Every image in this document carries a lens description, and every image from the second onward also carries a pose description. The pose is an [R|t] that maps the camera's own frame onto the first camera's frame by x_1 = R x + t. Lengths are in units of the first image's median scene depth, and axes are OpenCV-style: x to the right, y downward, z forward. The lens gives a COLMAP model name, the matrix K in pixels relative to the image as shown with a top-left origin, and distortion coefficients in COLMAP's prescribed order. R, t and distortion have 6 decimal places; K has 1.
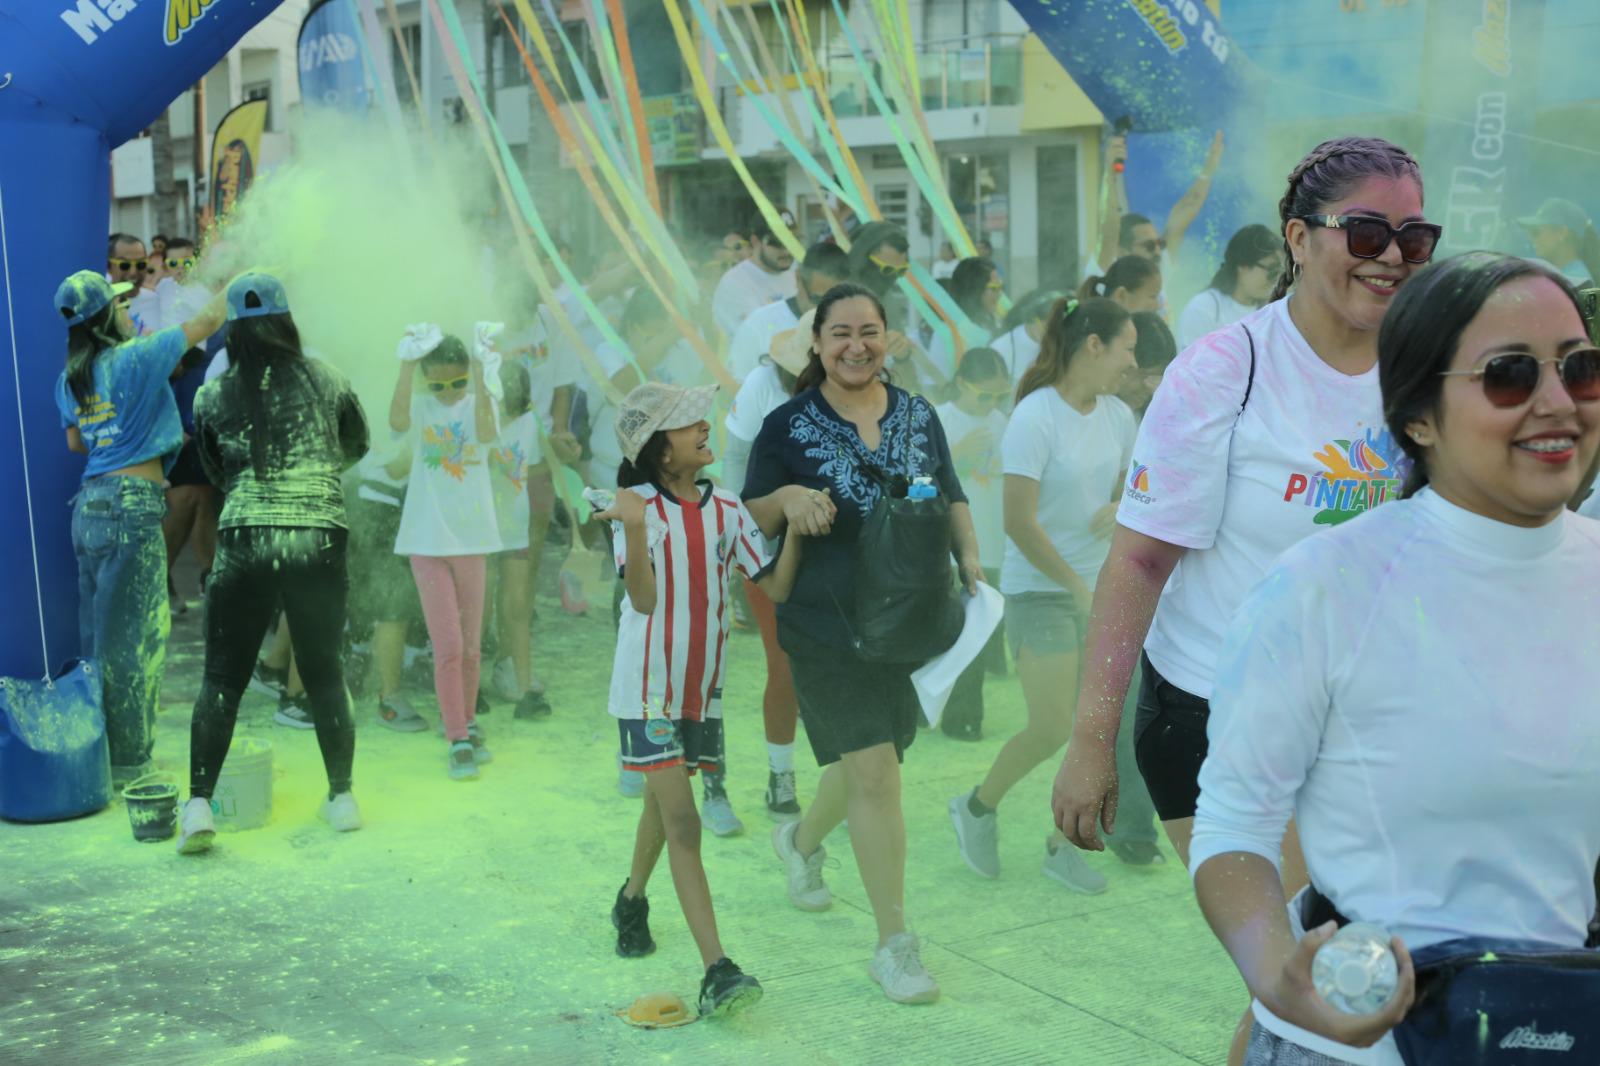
lens RADIAL K [[2331.3, 0, 800.0], [0, 2331.3, 533.0], [0, 0, 1]] dist [-0.067722, -0.136821]
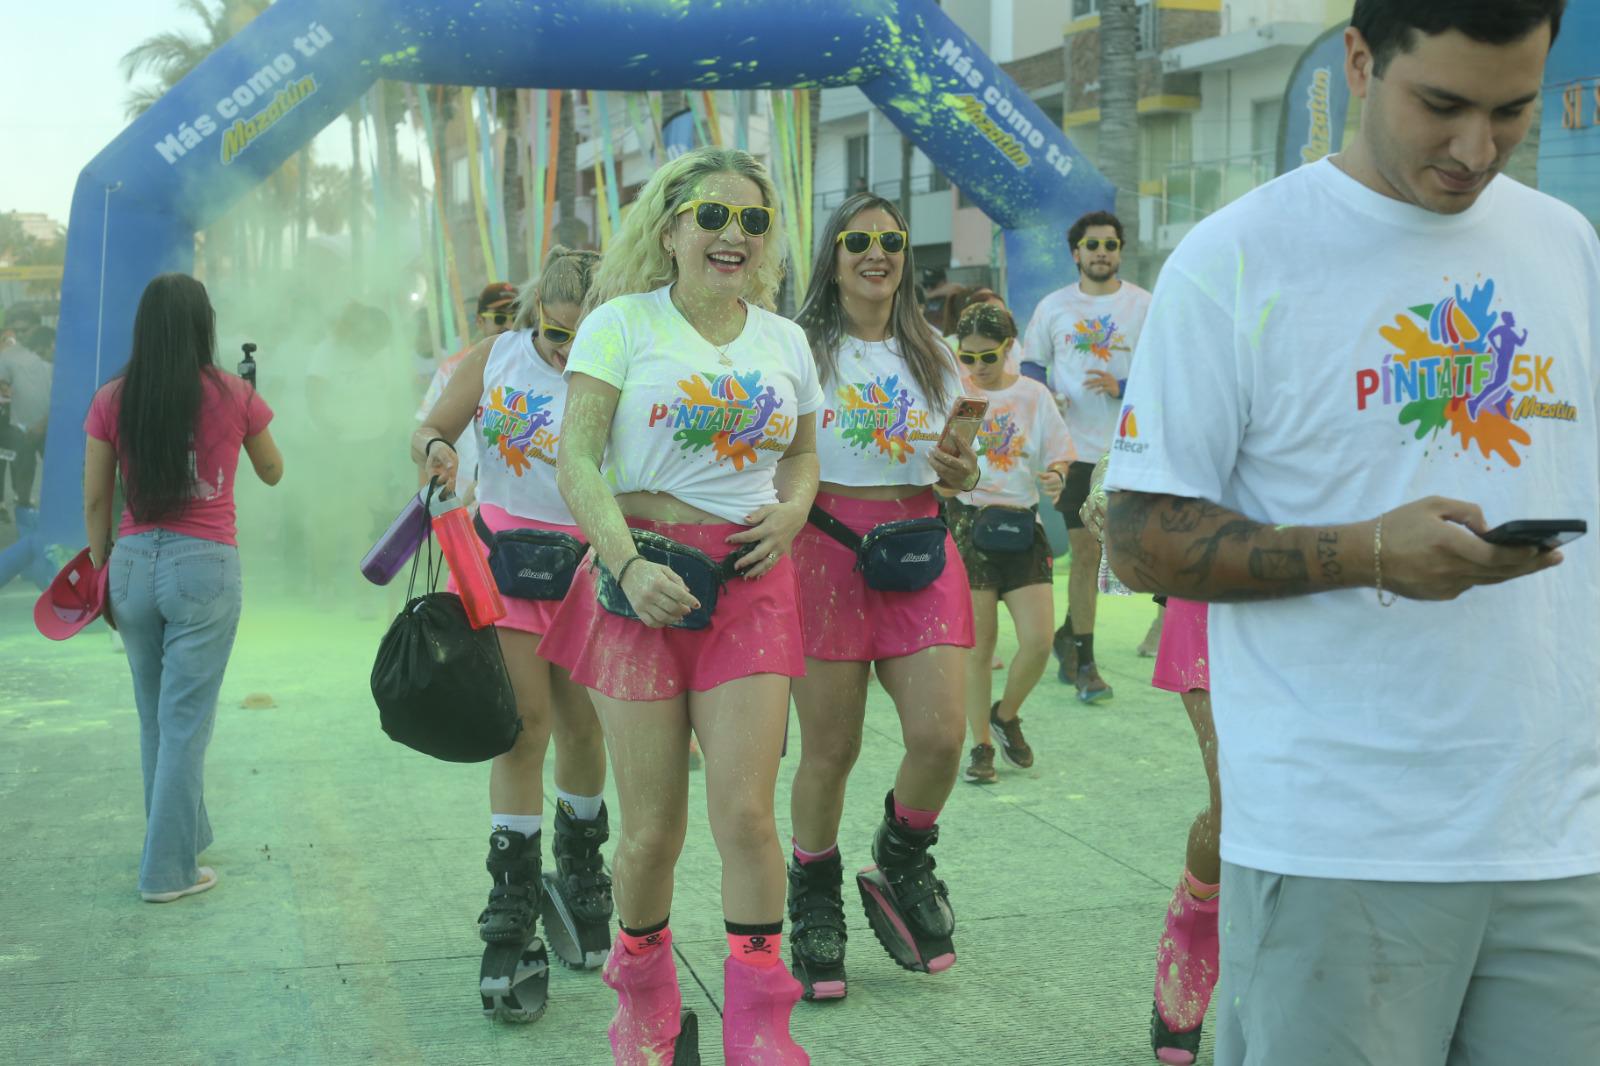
lens RADIAL K [[2331.3, 0, 800.0], [0, 2331.3, 533.0], [0, 0, 1]] dist [-0.067722, -0.136821]
pose [[0.967830, 0.041503, -0.248158, 0.374907], [-0.052462, 0.997911, -0.037709, 0.057161], [0.246075, 0.049515, 0.967985, -0.306196]]
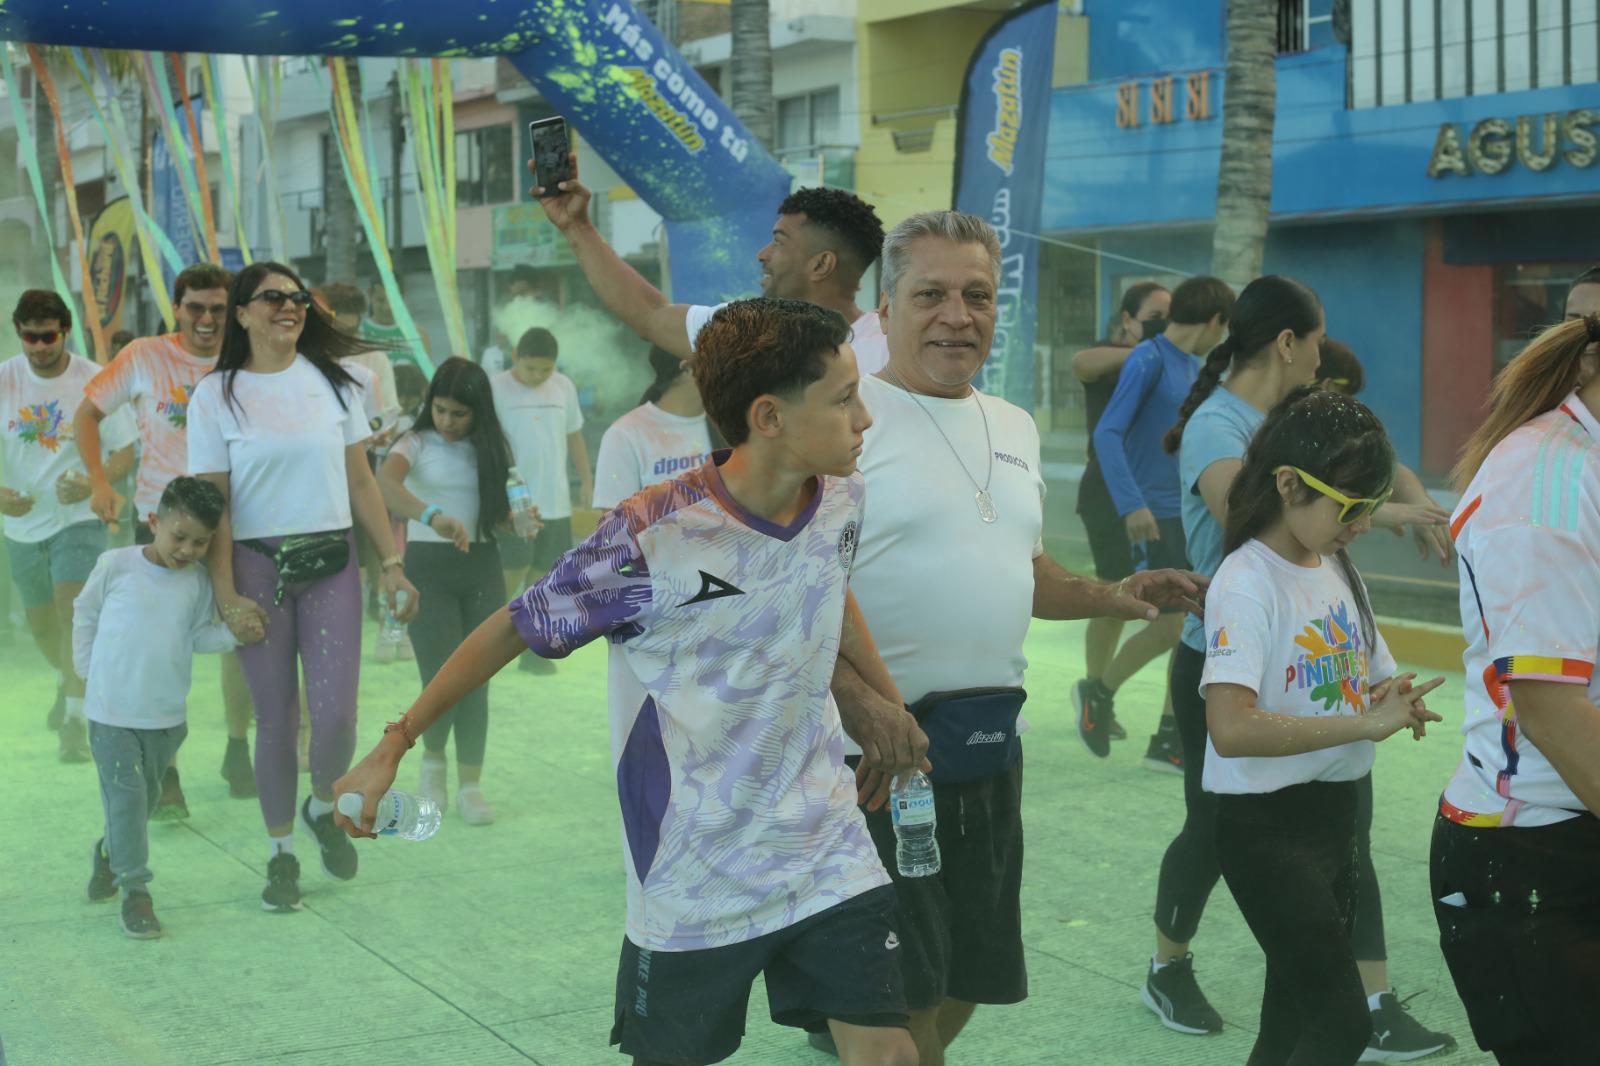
lens RADIAL K [[2331.3, 0, 800.0], [0, 2331.3, 533.0], [0, 0, 1]] dist [-0.067722, -0.136821]
pose [[0.999827, 0.016980, -0.007645, 0.225746], [-0.017330, 0.998679, -0.048369, 0.041165], [0.006814, 0.048493, 0.998800, -0.167483]]
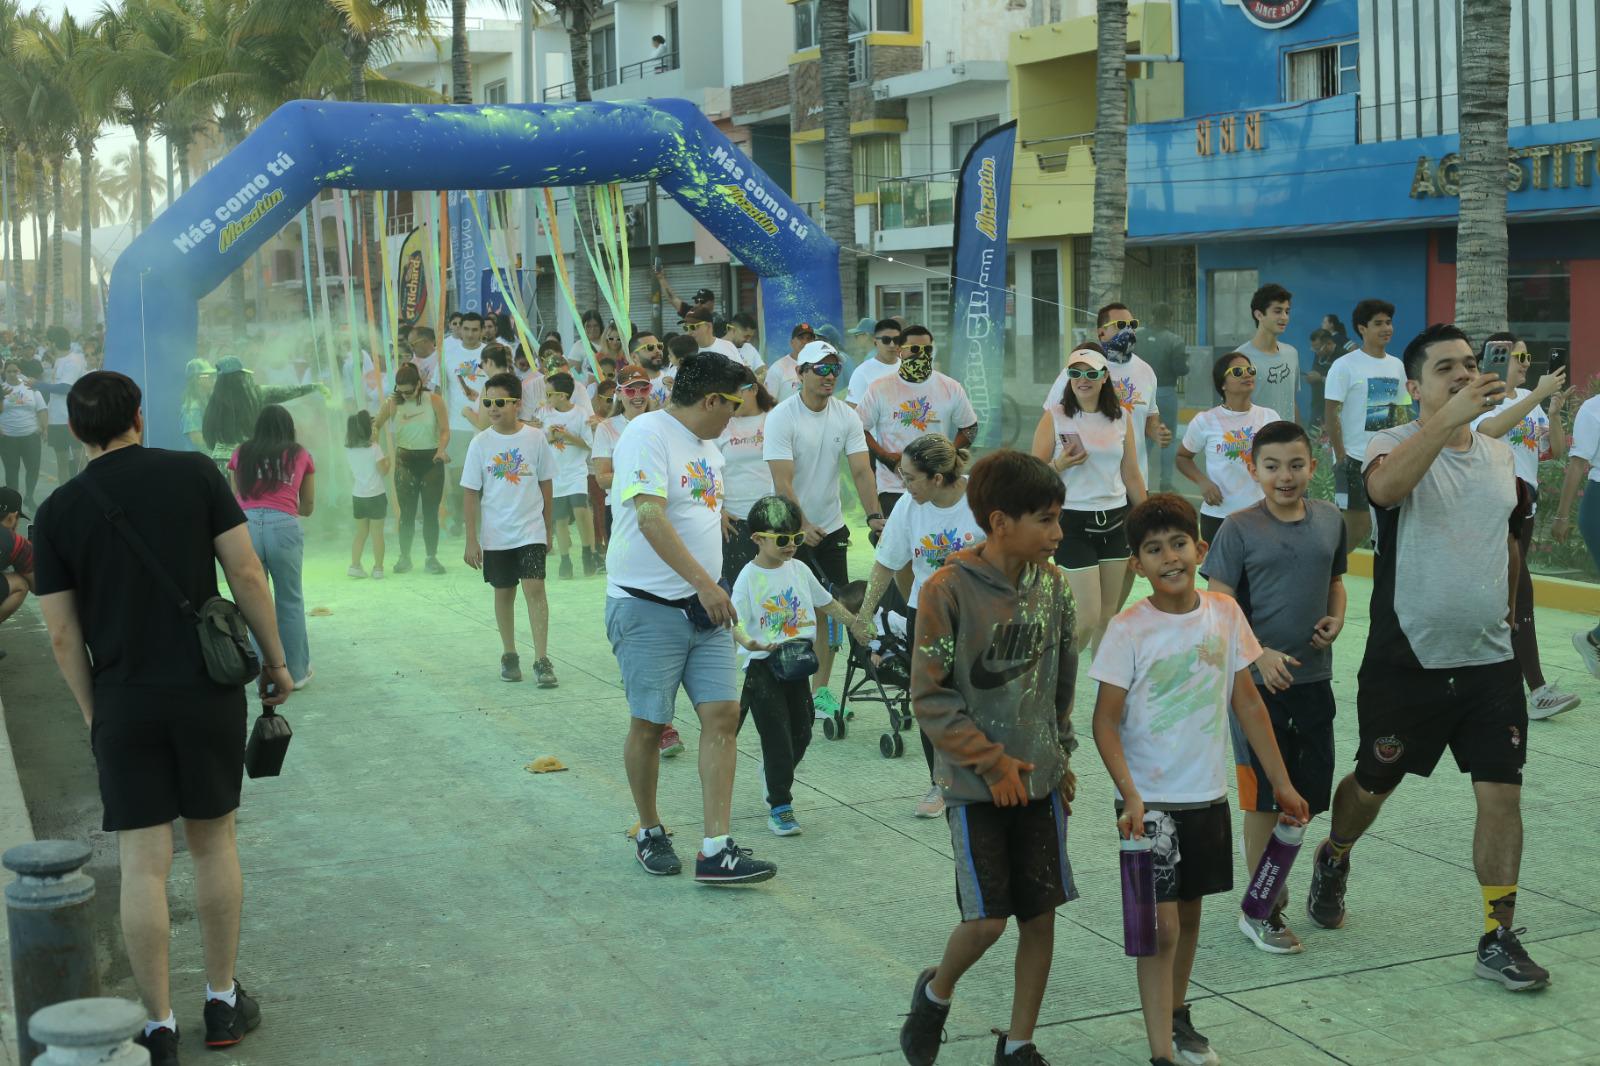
lens RADIAL K [[2331.3, 0, 800.0], [0, 2331.3, 533.0], [0, 0, 1]] dist [-0.067722, -0.136821]
pose [[0.990690, 0.010841, -0.135707, 0.438603], [-0.014883, 0.999474, -0.028808, 0.086562], [0.135323, 0.030560, 0.990330, -0.848063]]
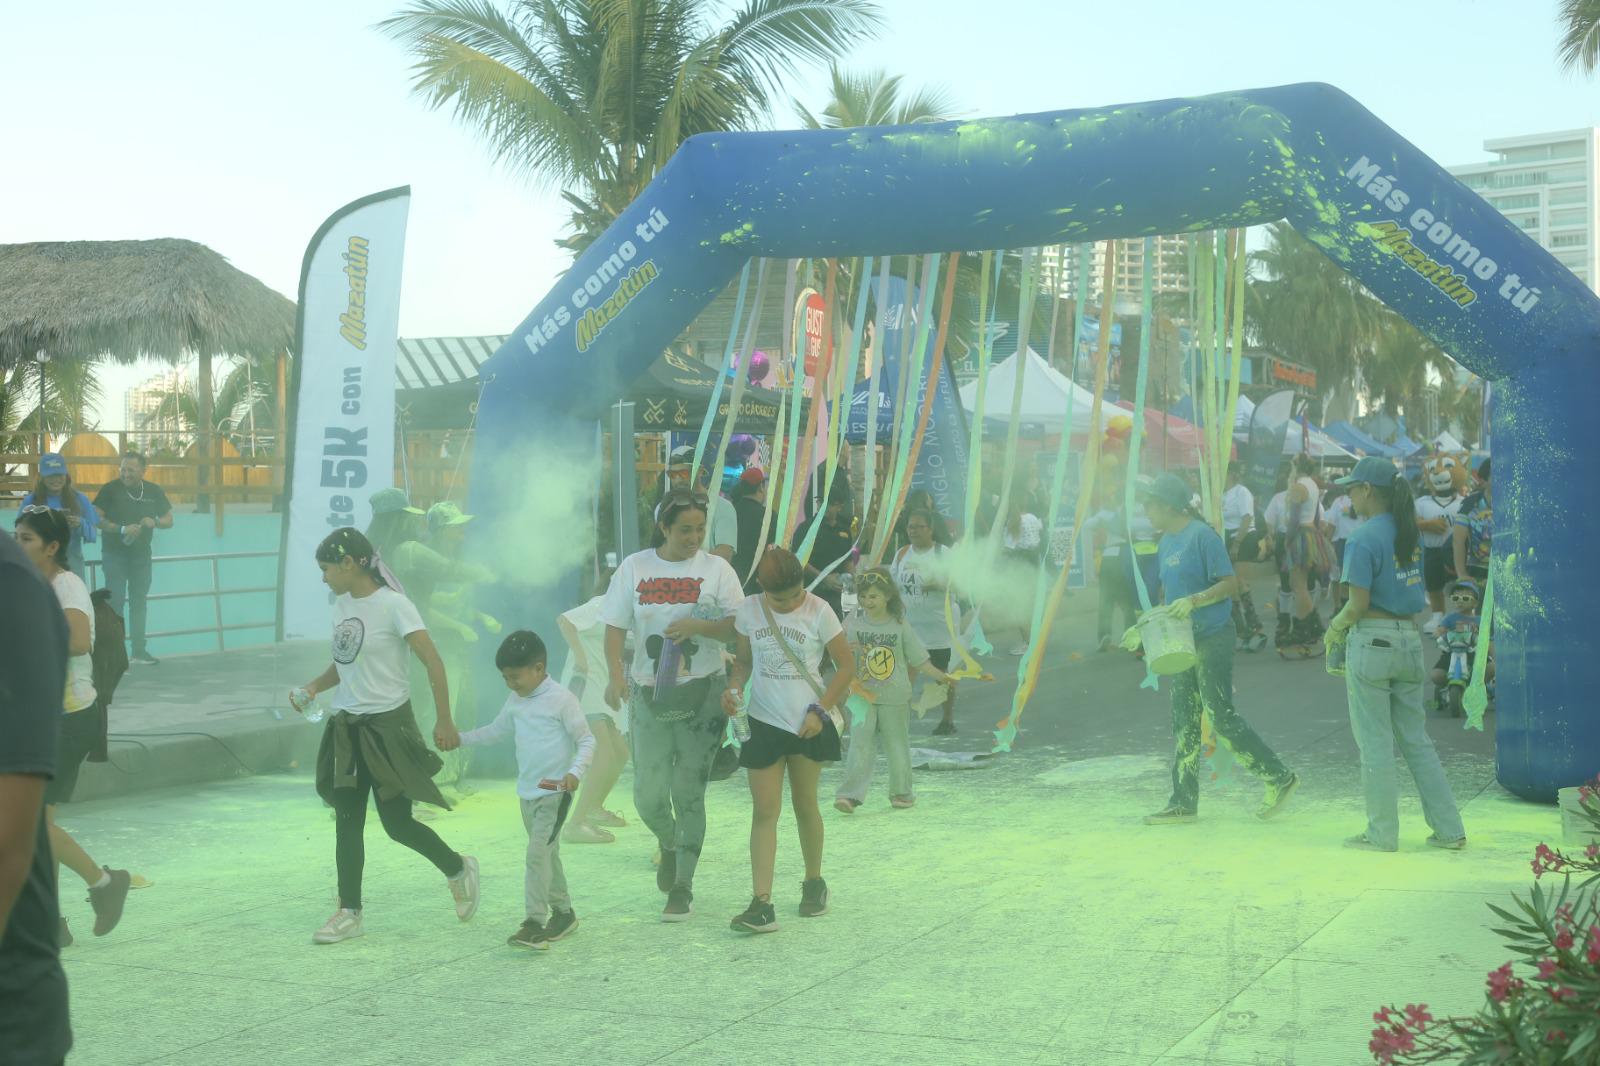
lens RADIAL K [[2331.3, 0, 800.0], [0, 2331.3, 533.0], [0, 0, 1]] dist [-0.067722, -0.136821]
pose [[0.566857, 0.029927, -0.823273, 0.854734], [-0.110395, 0.993086, -0.039911, -0.028990], [0.816386, 0.113509, 0.566241, 0.164509]]
